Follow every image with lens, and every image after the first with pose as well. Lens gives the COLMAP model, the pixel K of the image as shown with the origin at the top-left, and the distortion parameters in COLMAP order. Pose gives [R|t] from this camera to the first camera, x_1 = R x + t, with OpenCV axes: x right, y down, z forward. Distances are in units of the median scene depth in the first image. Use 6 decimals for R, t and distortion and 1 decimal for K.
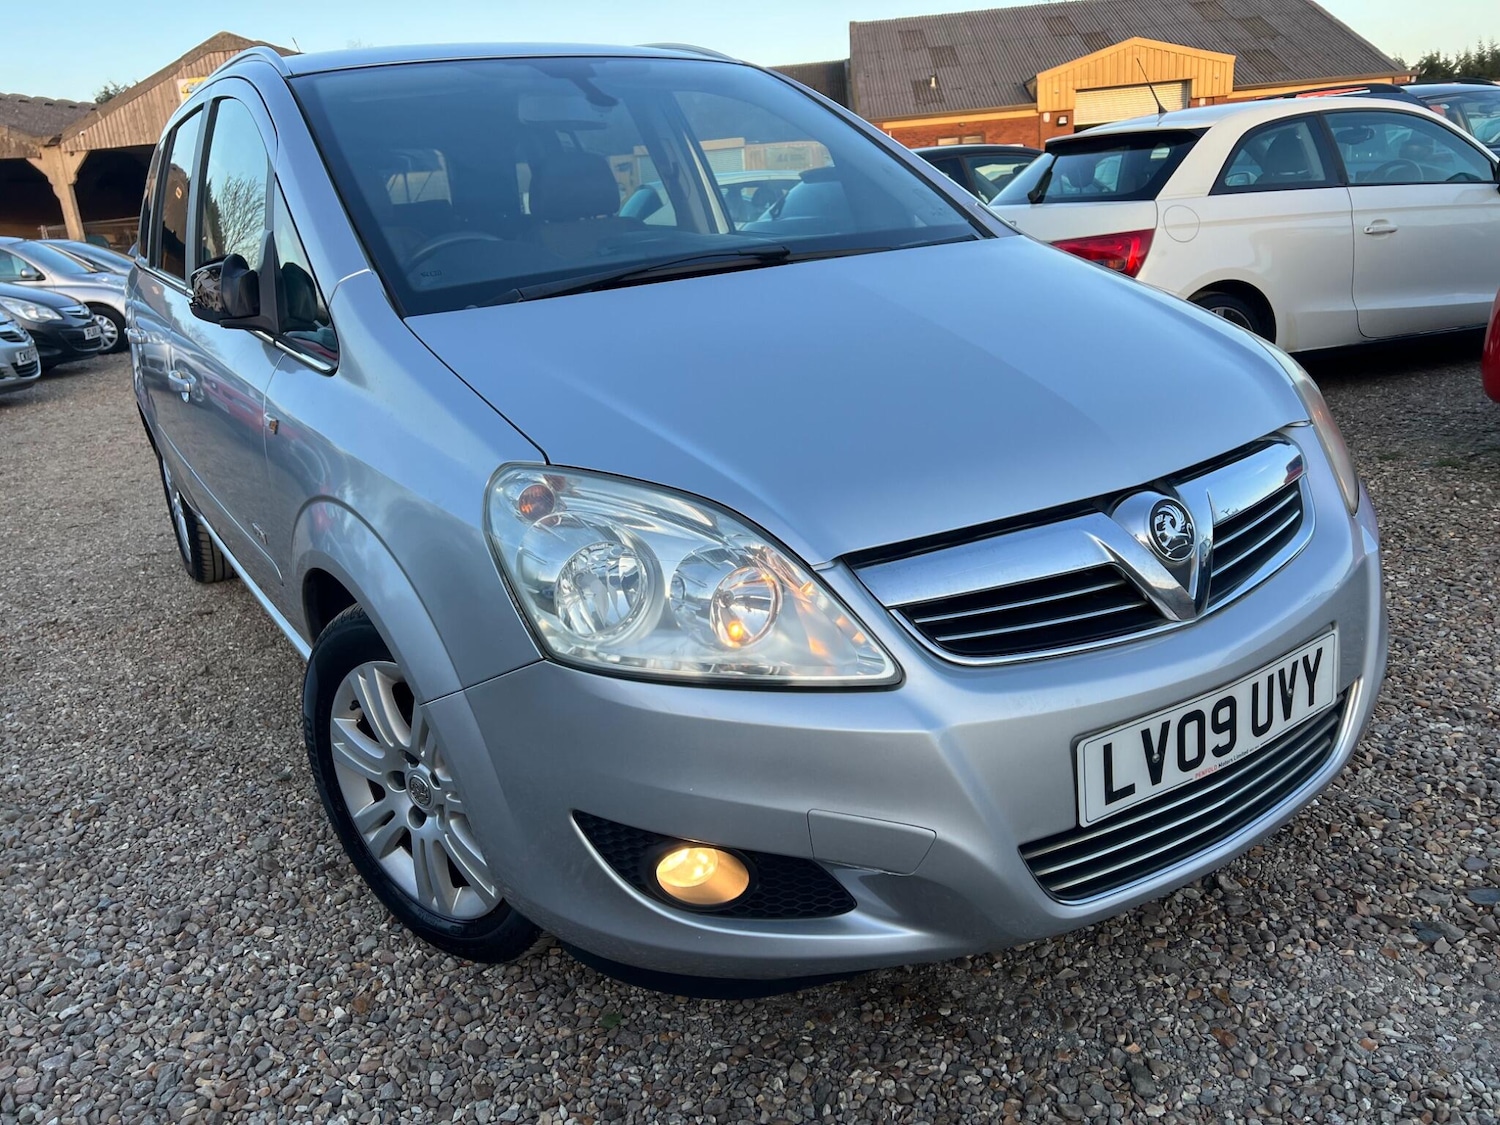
lens RADIAL K [[1086.2, 0, 749.9], [0, 1086.2, 562.2], [0, 0, 1]] dist [0.058016, -0.059405]
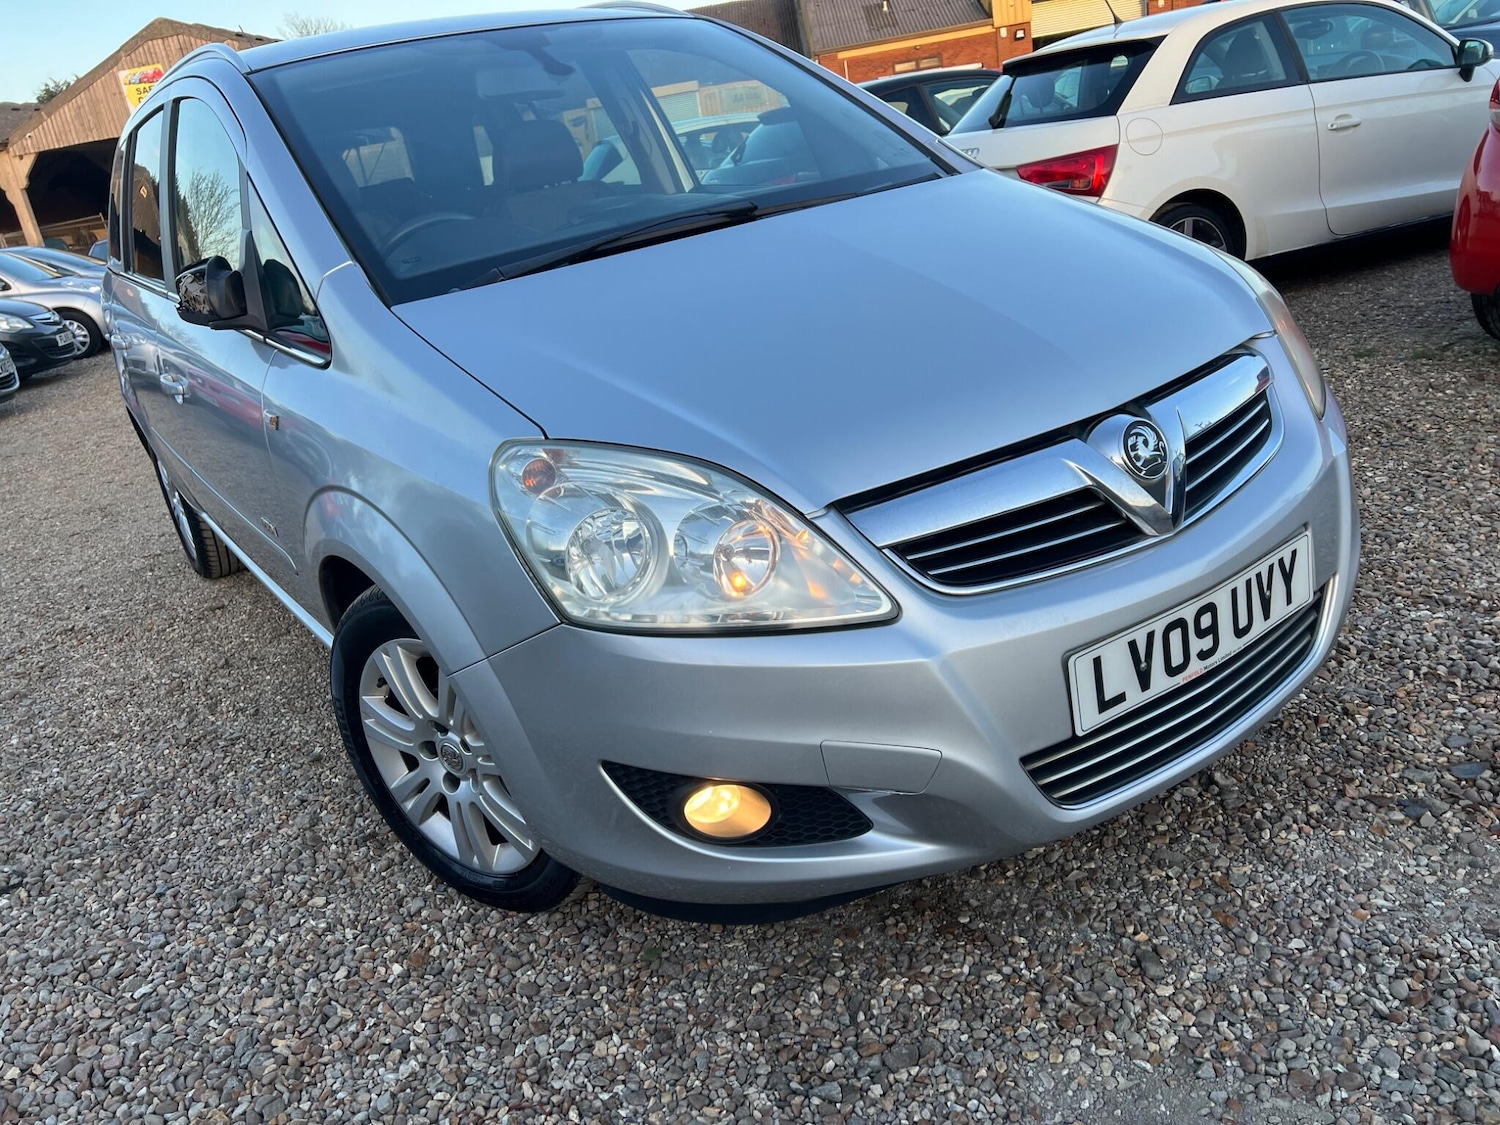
lens RADIAL K [[1086.2, 0, 740.5], [0, 1086.2, 565.5], [0, 0, 1]] dist [0.058016, -0.059405]
pose [[0.996329, -0.085509, -0.004080, -0.004521], [0.085607, 0.995109, 0.049282, -0.003375], [-0.000154, -0.049450, 0.998777, -0.043135]]
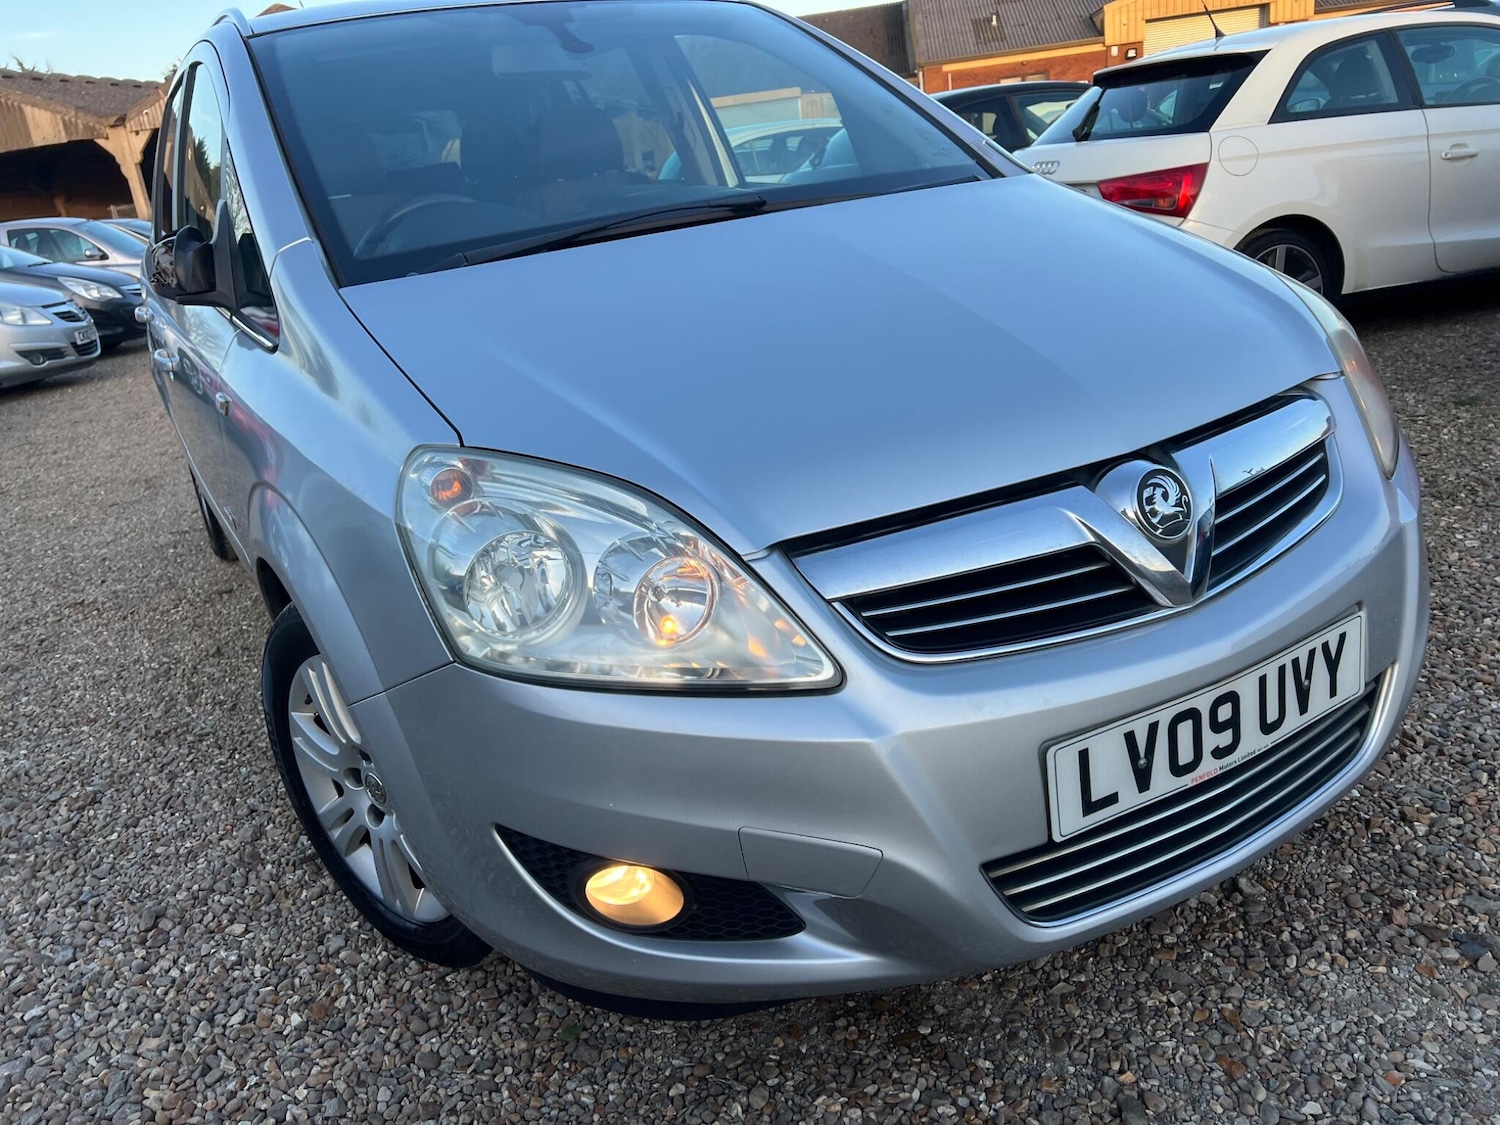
lens RADIAL K [[1086.2, 0, 746.7], [0, 1086.2, 558.4], [0, 0, 1]] dist [0.058016, -0.059405]
pose [[0.997670, -0.016633, -0.066172, 0.090452], [0.018918, 0.999241, 0.034045, -0.018546], [0.065556, -0.035218, 0.997227, 0.080892]]
